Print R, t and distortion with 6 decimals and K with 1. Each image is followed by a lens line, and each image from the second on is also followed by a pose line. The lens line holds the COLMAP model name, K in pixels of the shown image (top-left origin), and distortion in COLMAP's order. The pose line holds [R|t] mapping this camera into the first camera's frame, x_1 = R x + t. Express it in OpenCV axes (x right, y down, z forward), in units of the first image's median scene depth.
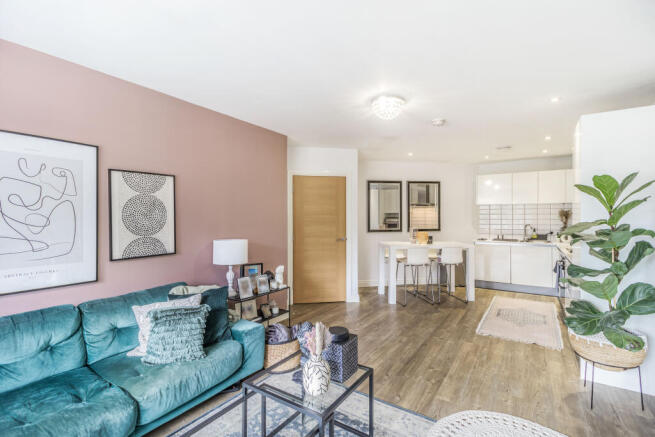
lens RADIAL K [[306.2, 0, 327.5], [0, 306.2, 218.5], [0, 0, 1]] dist [-0.000916, 0.000230]
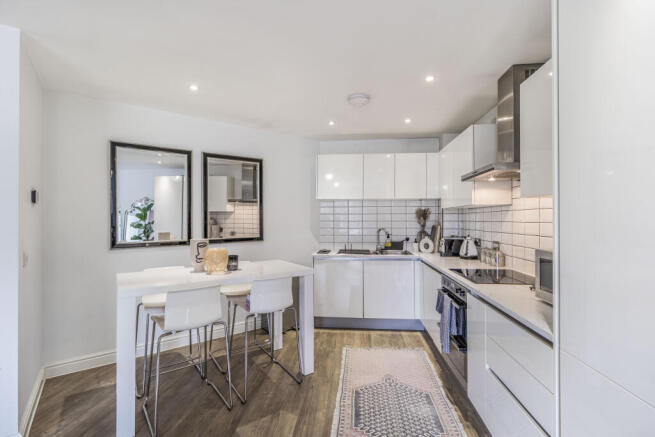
lens RADIAL K [[306.2, 0, 327.5], [0, 306.2, 218.5], [0, 0, 1]] dist [-0.000916, 0.000230]
pose [[0.882075, 0.000744, 0.471109, 0.210789], [0.002534, 0.999977, -0.006324, 0.001009], [-0.471102, 0.006772, 0.882053, 0.434572]]
